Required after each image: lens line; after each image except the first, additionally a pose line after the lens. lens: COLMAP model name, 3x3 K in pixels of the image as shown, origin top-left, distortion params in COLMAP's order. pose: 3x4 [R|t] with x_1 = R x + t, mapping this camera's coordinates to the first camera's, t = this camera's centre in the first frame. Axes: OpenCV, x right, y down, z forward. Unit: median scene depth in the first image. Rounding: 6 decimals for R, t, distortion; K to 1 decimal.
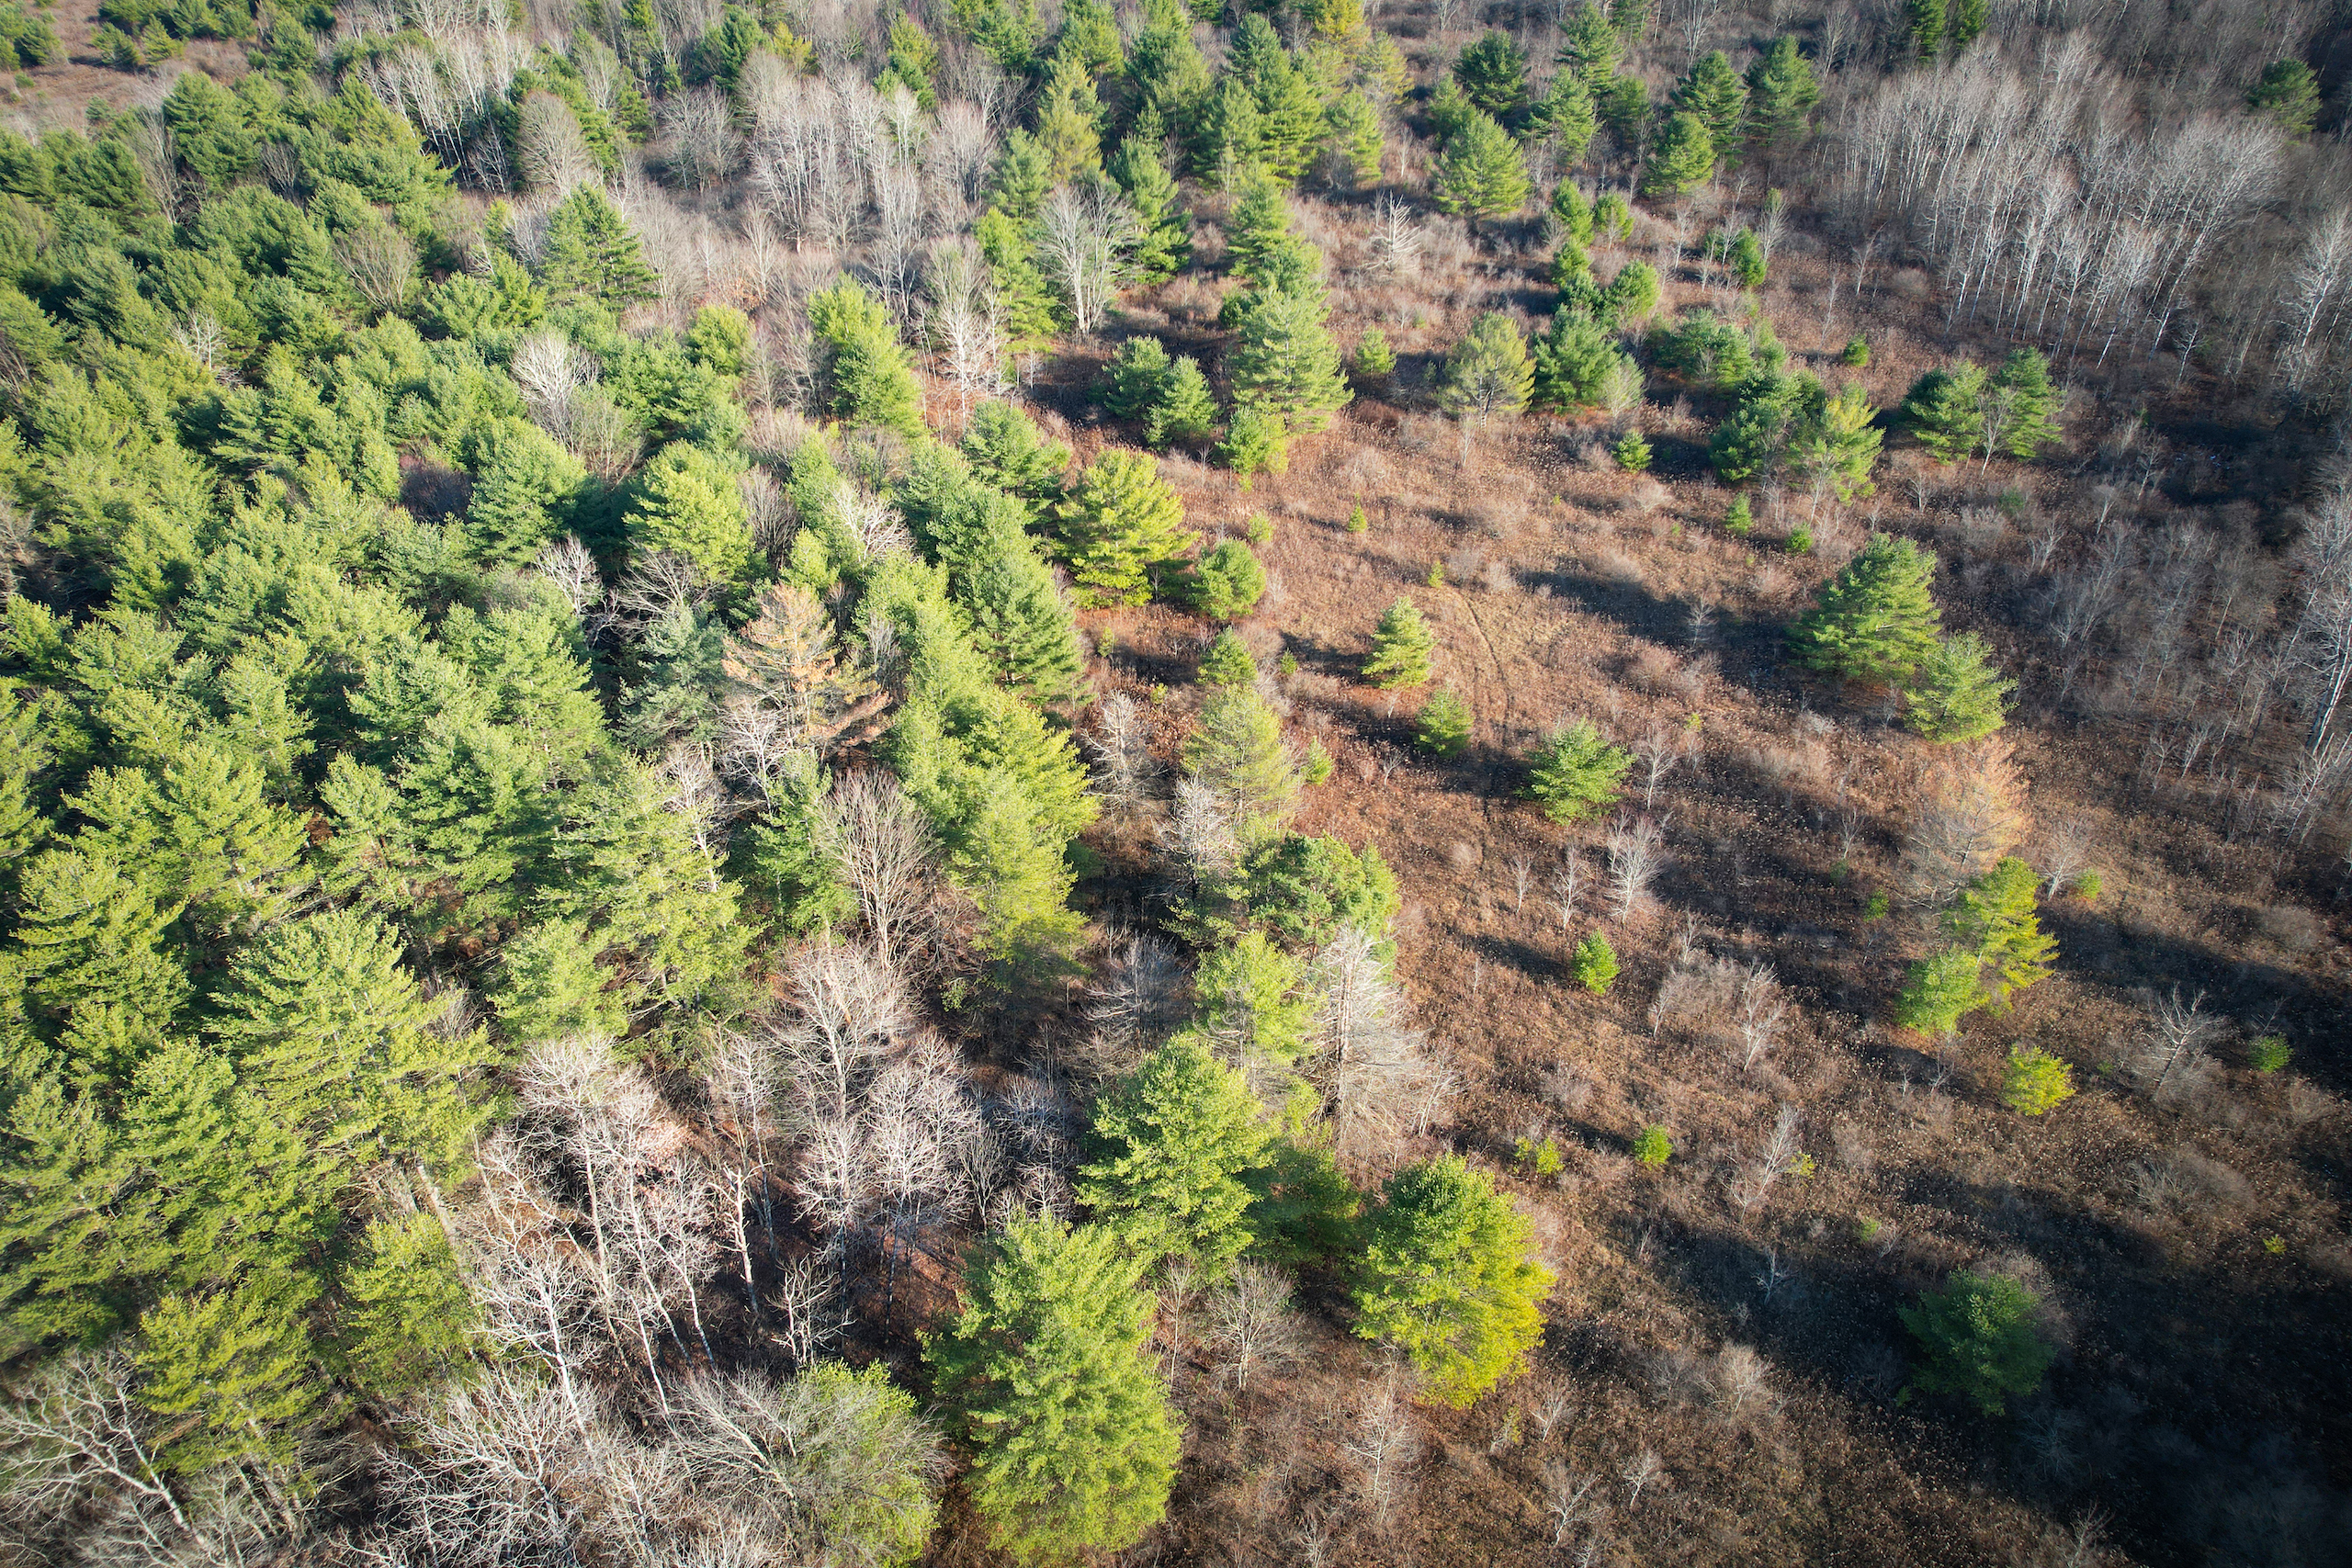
lens RADIAL K [[1520.3, 0, 1177.8], [0, 1520.3, 774.6], [0, 0, 1]] dist [-0.076839, 0.076217]
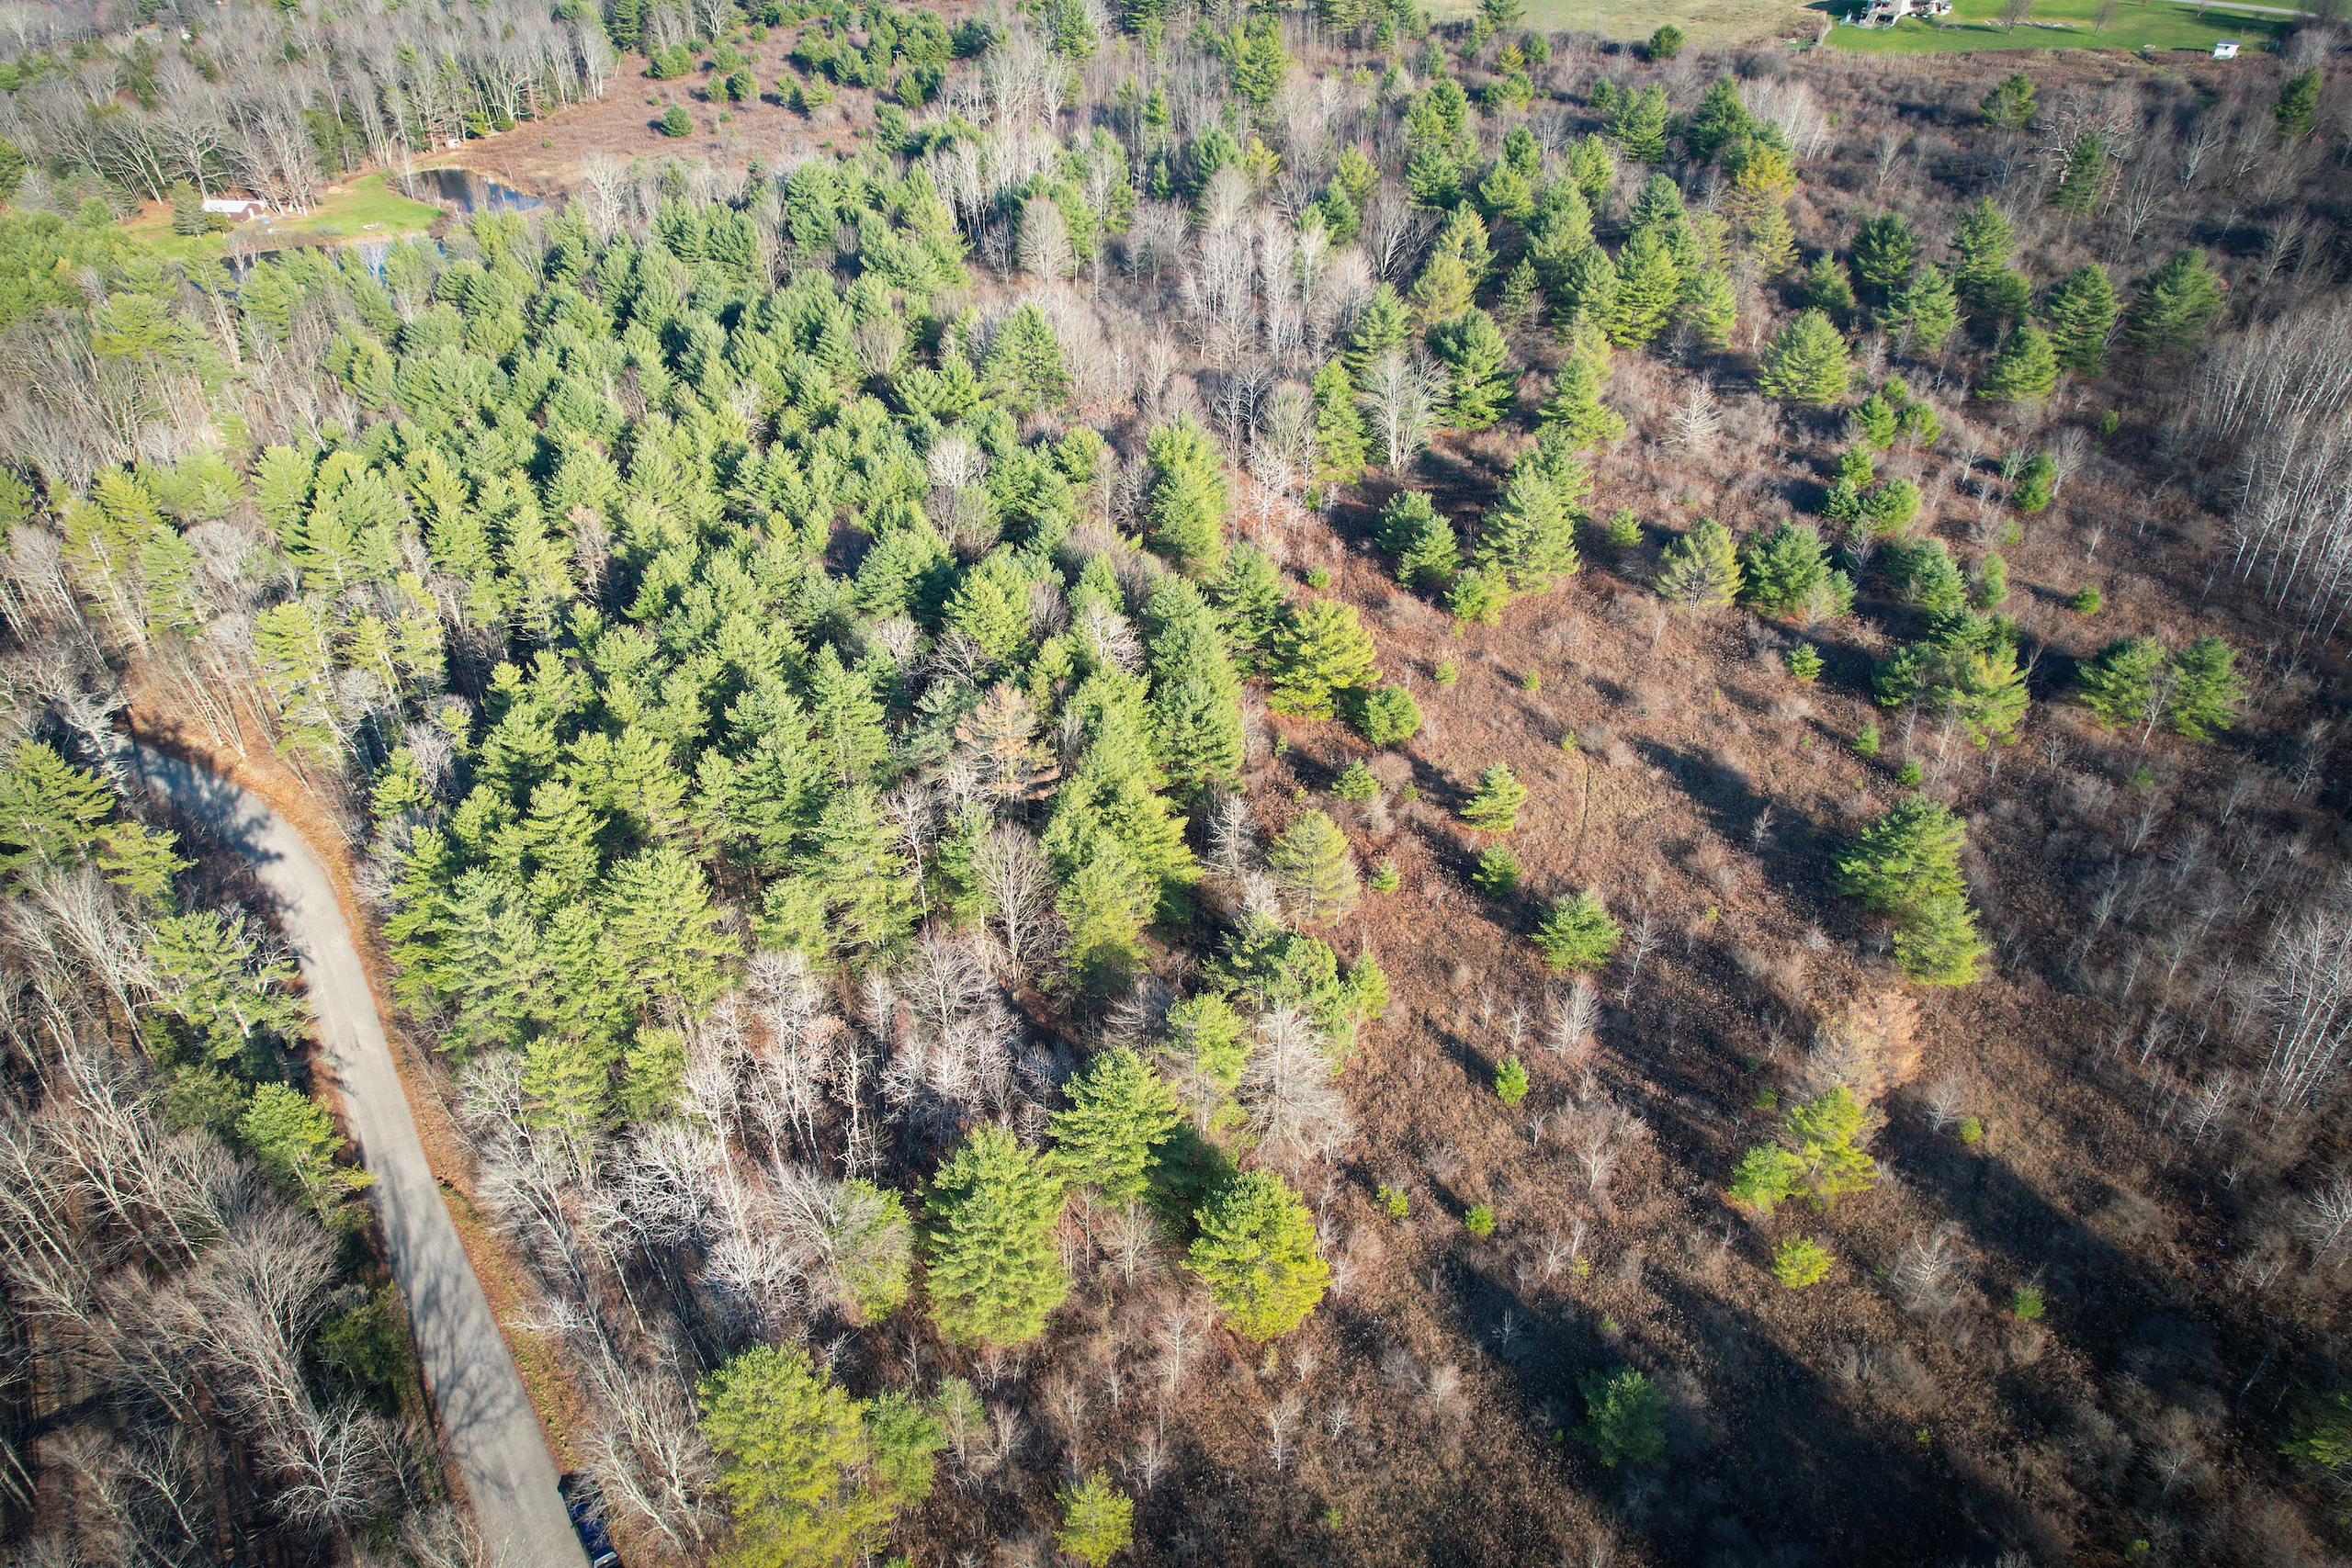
lens RADIAL K [[1520.3, 0, 1177.8], [0, 1520.3, 774.6], [0, 0, 1]] dist [-0.076839, 0.076217]
pose [[0.930132, 0.207898, -0.302710, 0.334860], [-0.203753, 0.977961, 0.045584, -0.129368], [0.305515, 0.019279, 0.951992, -0.330369]]
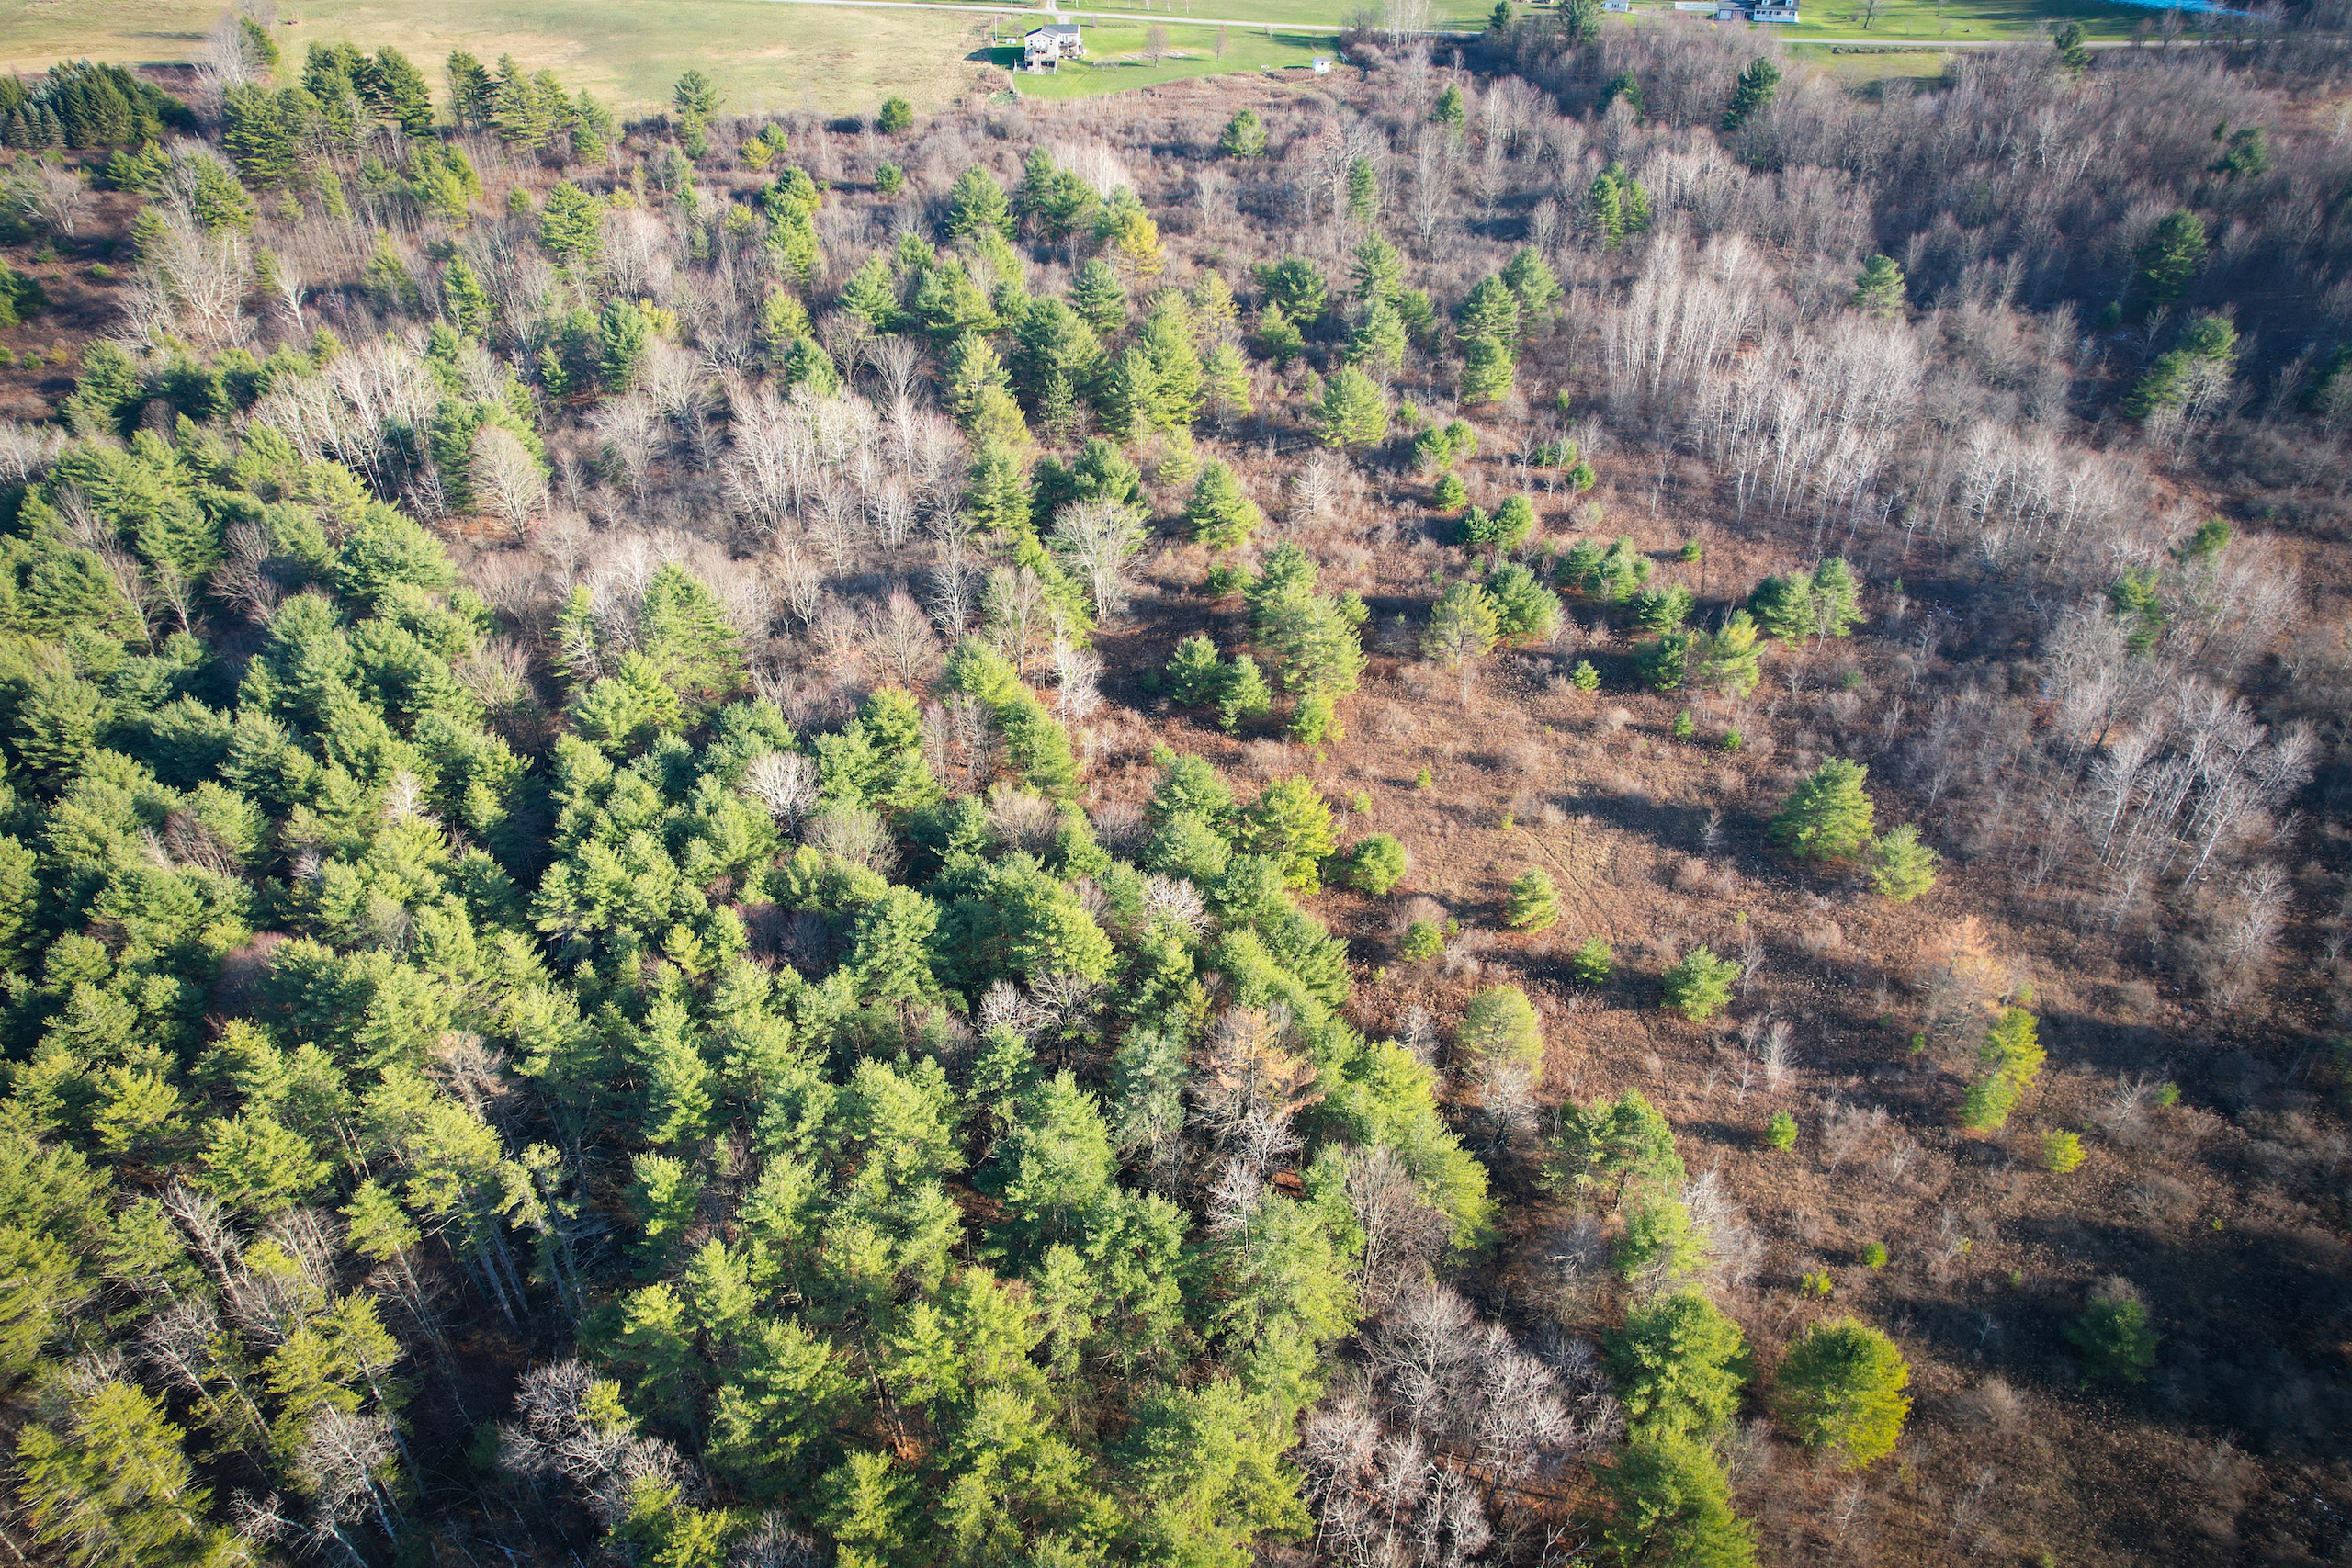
lens RADIAL K [[1517.2, 0, 1179.1], [0, 1517.2, 780.6], [0, 0, 1]] dist [-0.080386, 0.080923]
pose [[0.951338, -0.176640, 0.252495, -0.563043], [0.173339, 0.984224, 0.035446, -0.347935], [-0.254773, 0.010046, 0.966949, -0.252531]]
